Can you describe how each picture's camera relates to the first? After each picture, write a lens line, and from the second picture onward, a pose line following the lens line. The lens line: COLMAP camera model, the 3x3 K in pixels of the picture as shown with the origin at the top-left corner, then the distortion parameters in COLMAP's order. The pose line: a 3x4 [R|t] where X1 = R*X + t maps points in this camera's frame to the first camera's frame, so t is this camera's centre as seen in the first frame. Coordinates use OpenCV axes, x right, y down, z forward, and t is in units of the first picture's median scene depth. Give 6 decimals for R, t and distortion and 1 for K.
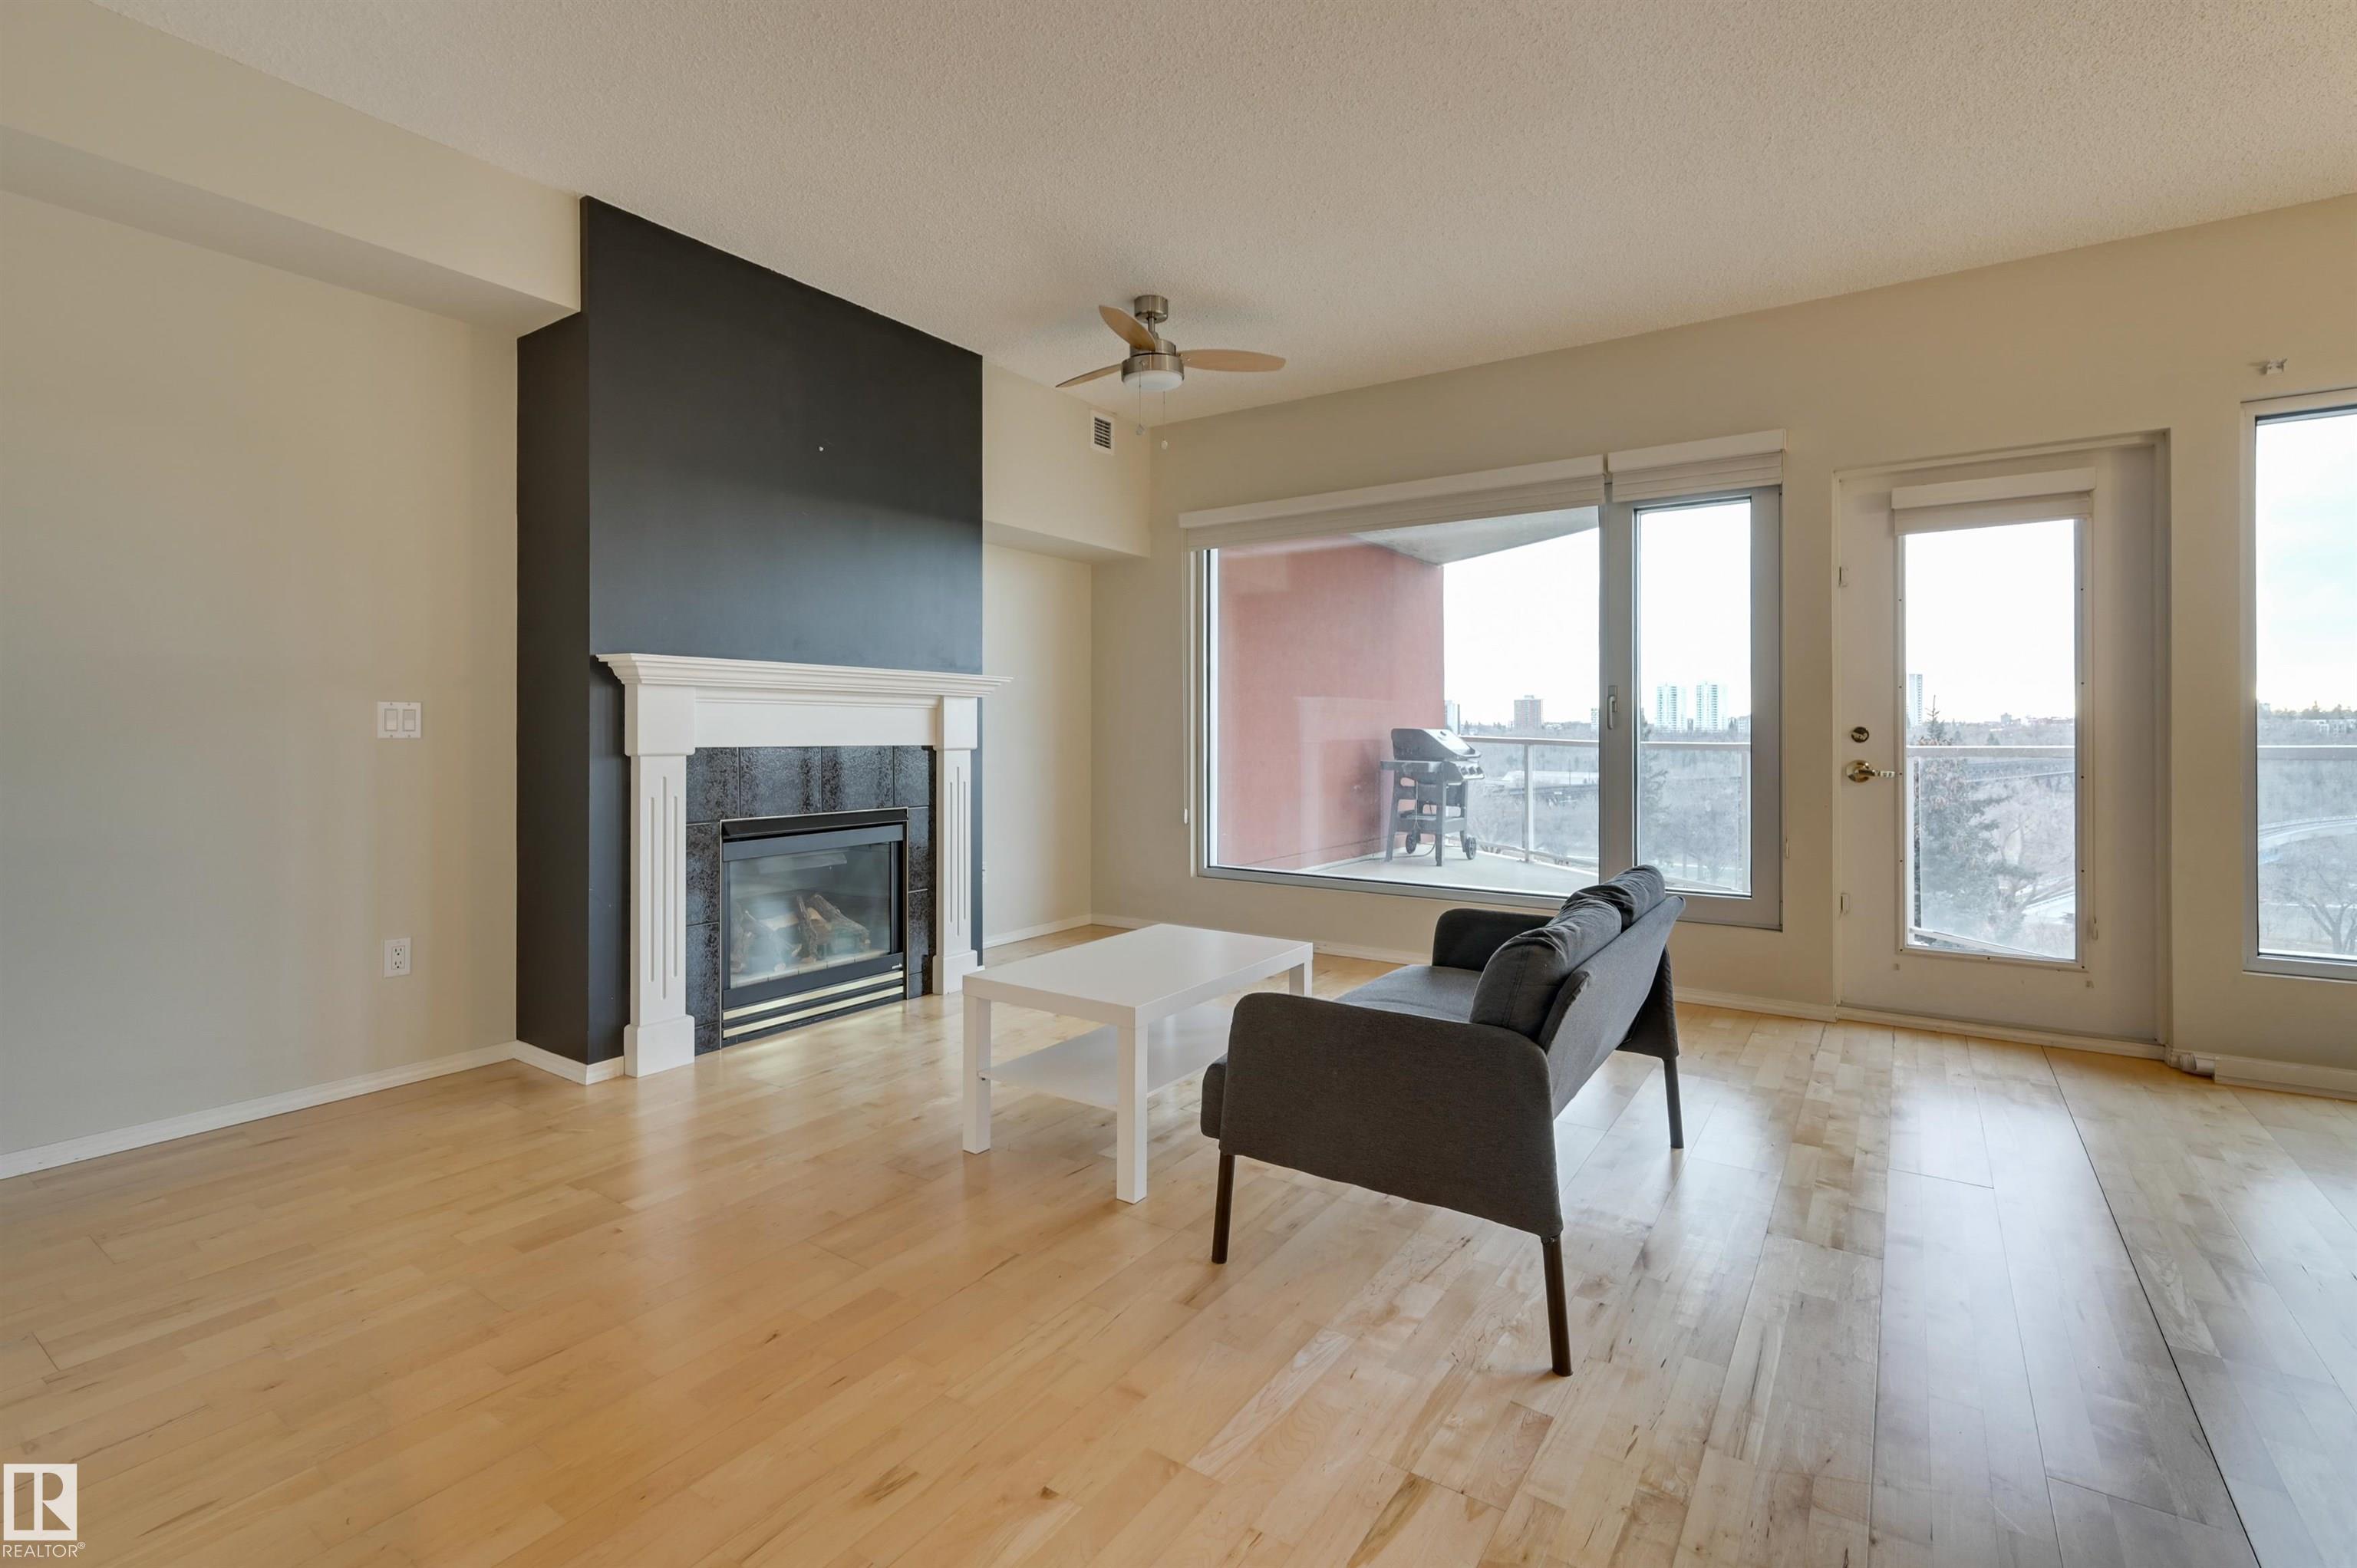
lens RADIAL K [[1068.1, 0, 1182.6], [0, 1068.1, 729.8], [0, 0, 1]] dist [0.000173, 0.000229]
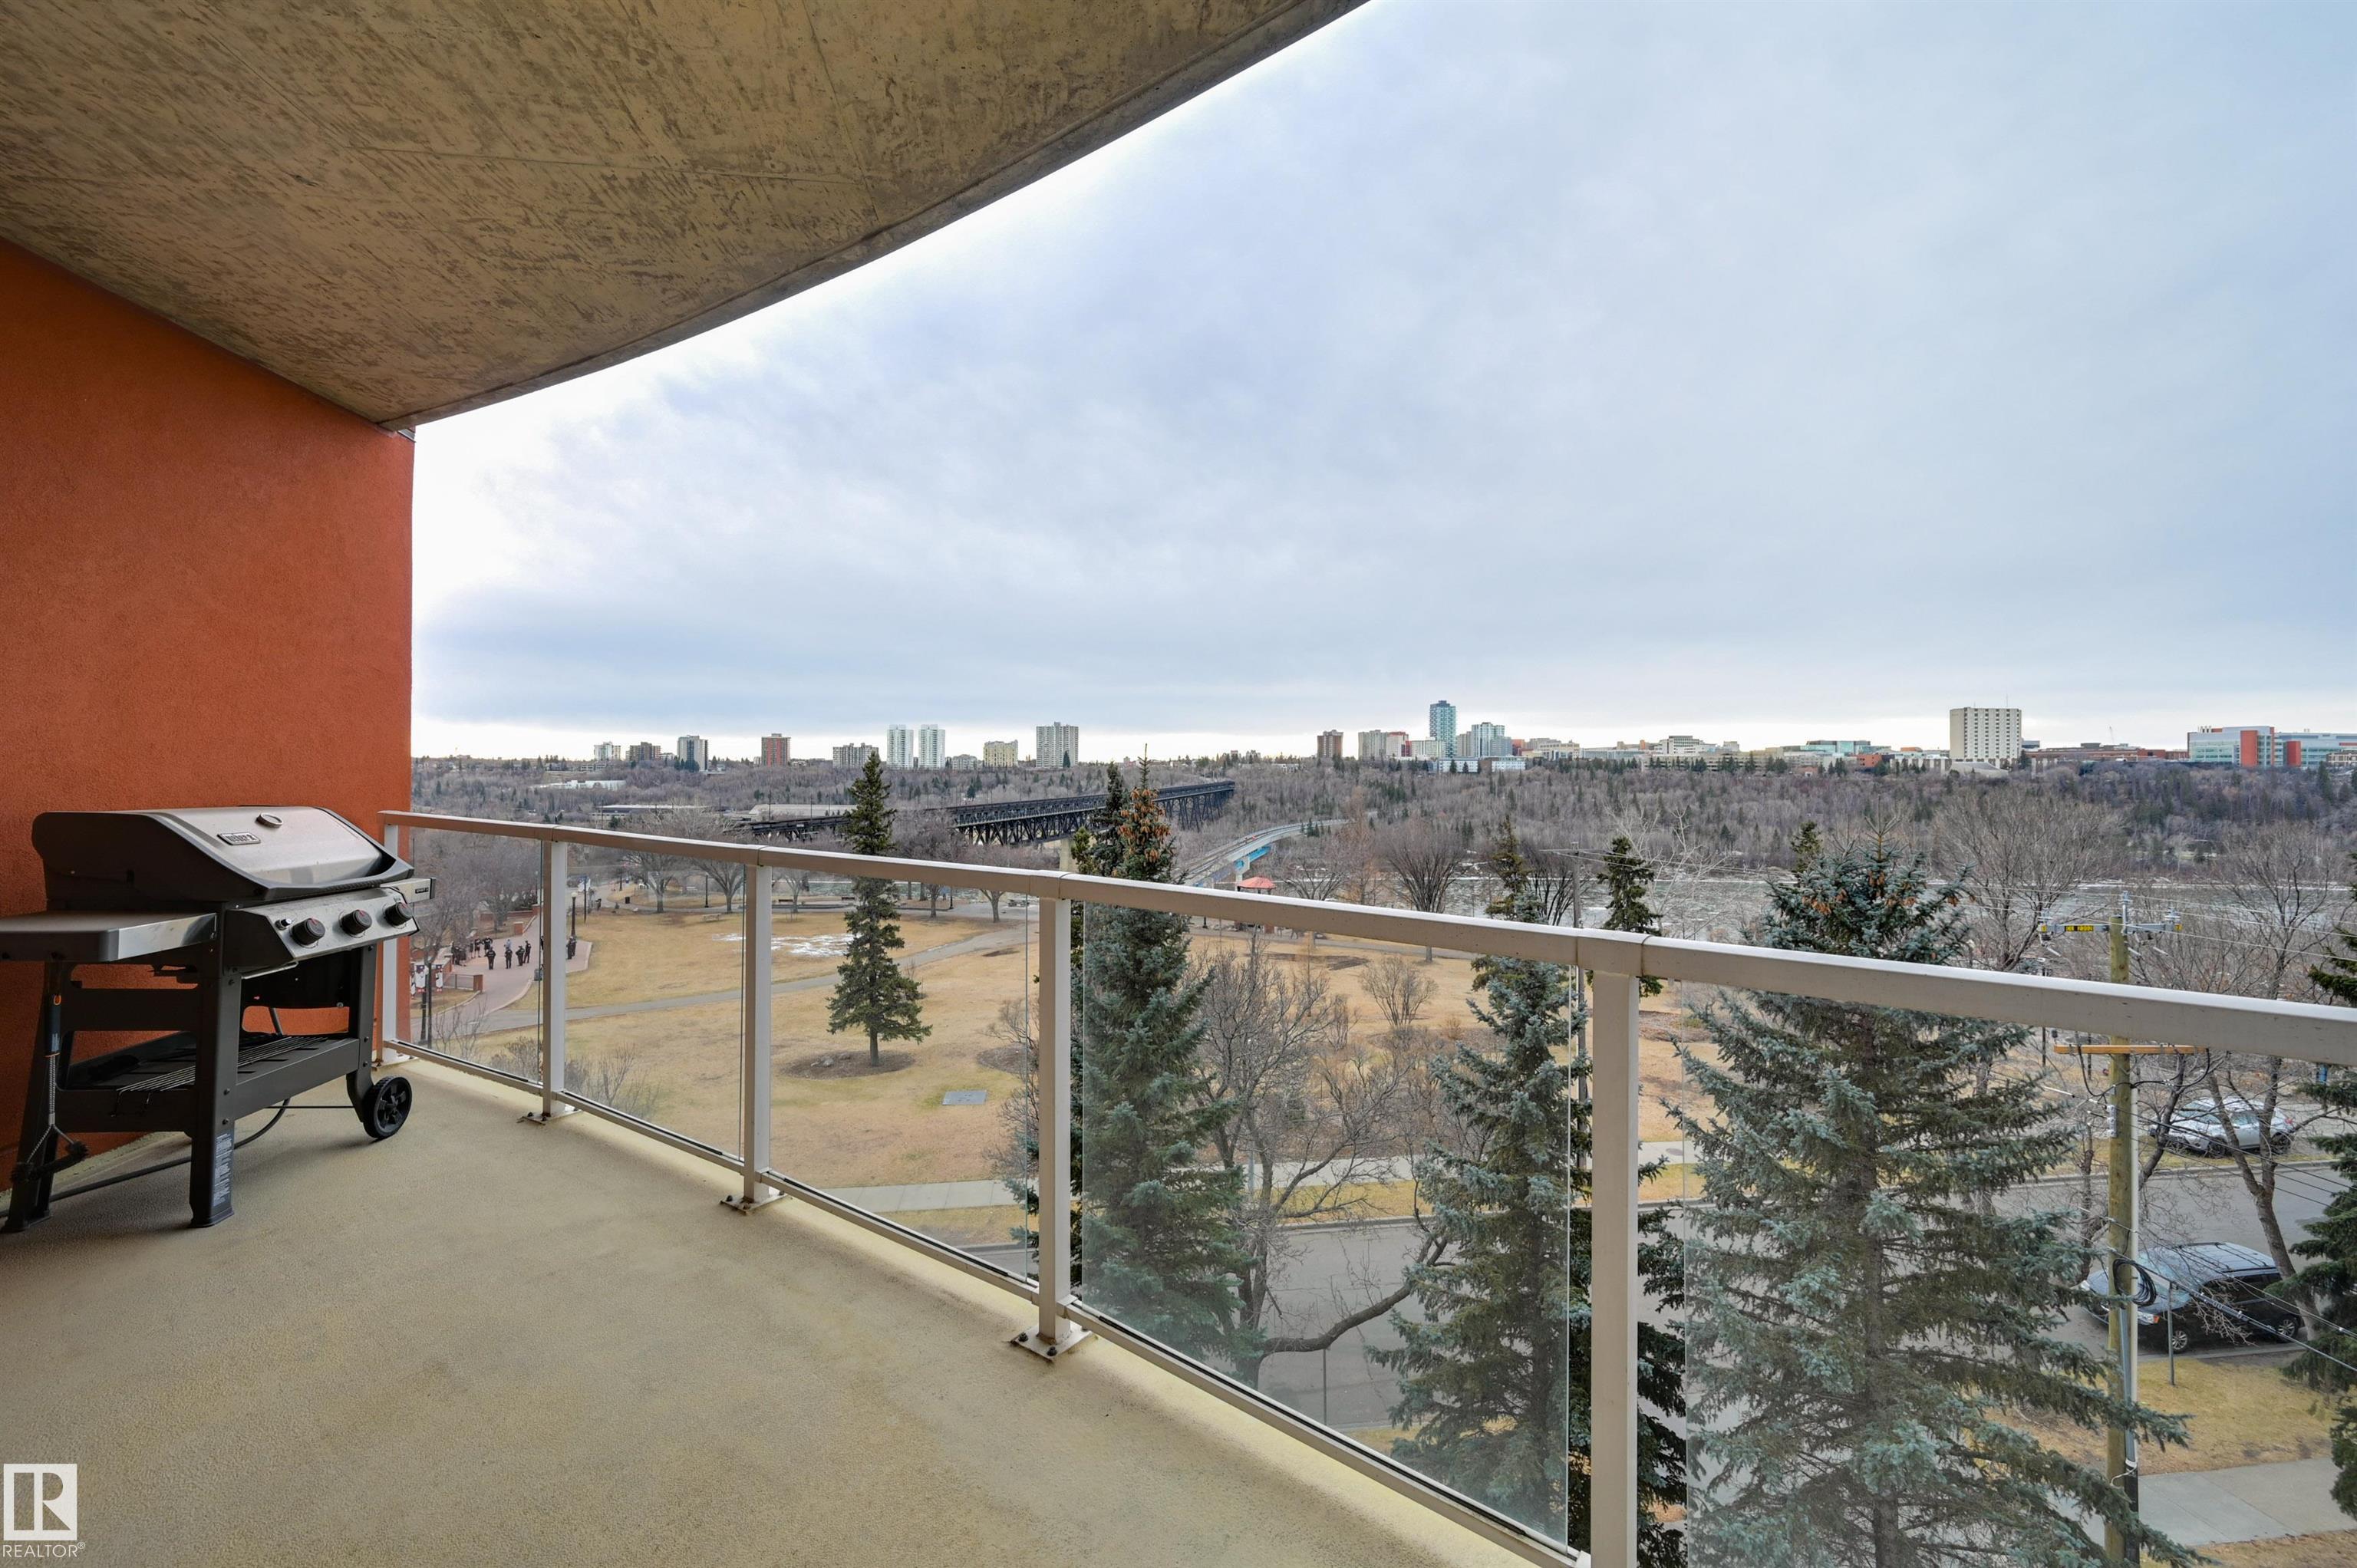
lens RADIAL K [[968.2, 0, 1164.5], [0, 968.2, 764.5], [0, 0, 1]] dist [-0.000213, 0.000248]
pose [[0.767904, 0.009528, 0.640494, 0.593334], [-0.008339, 0.999953, -0.004877, -0.037014], [-0.640511, -0.001596, 0.767948, 1.239140]]
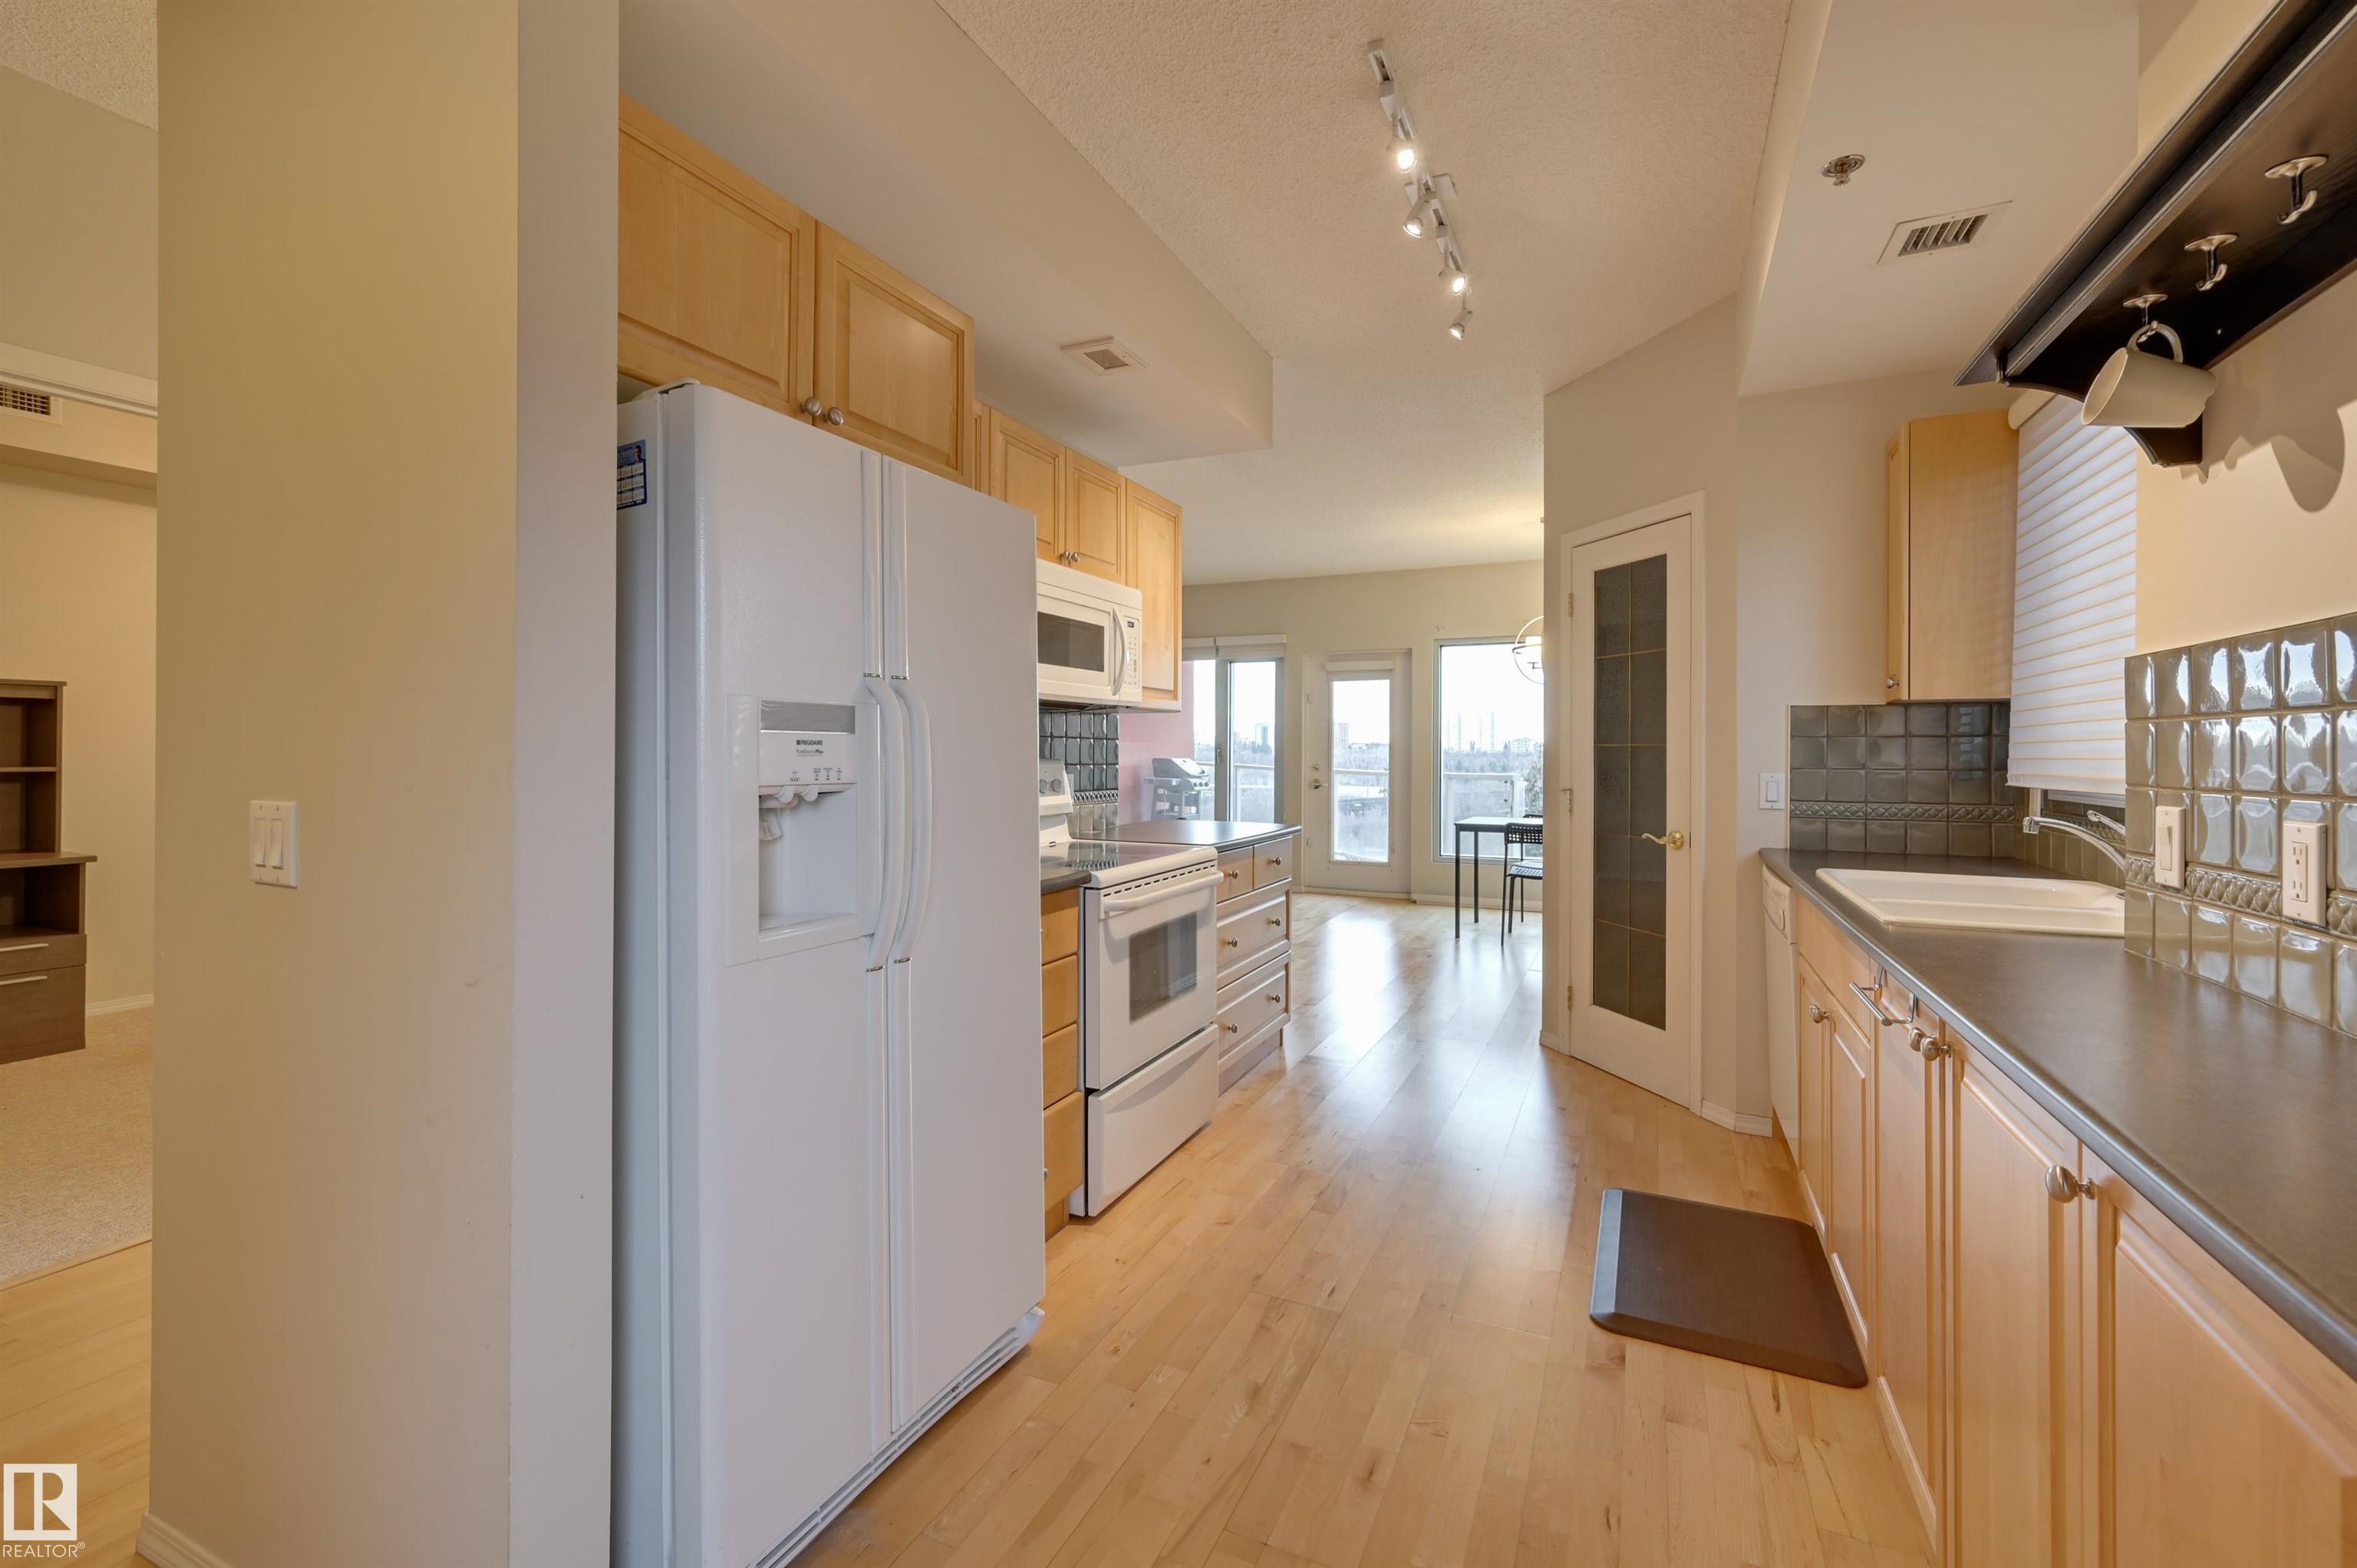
lens RADIAL K [[971.7, 0, 1195.3], [0, 971.7, 747.9], [0, 0, 1]] dist [0.000051, -0.000084]
pose [[0.986255, 0.007310, 0.165067, 0.036943], [-0.007348, 0.999973, -0.000382, -0.035445], [-0.165065, -0.000837, 0.986282, -0.994241]]
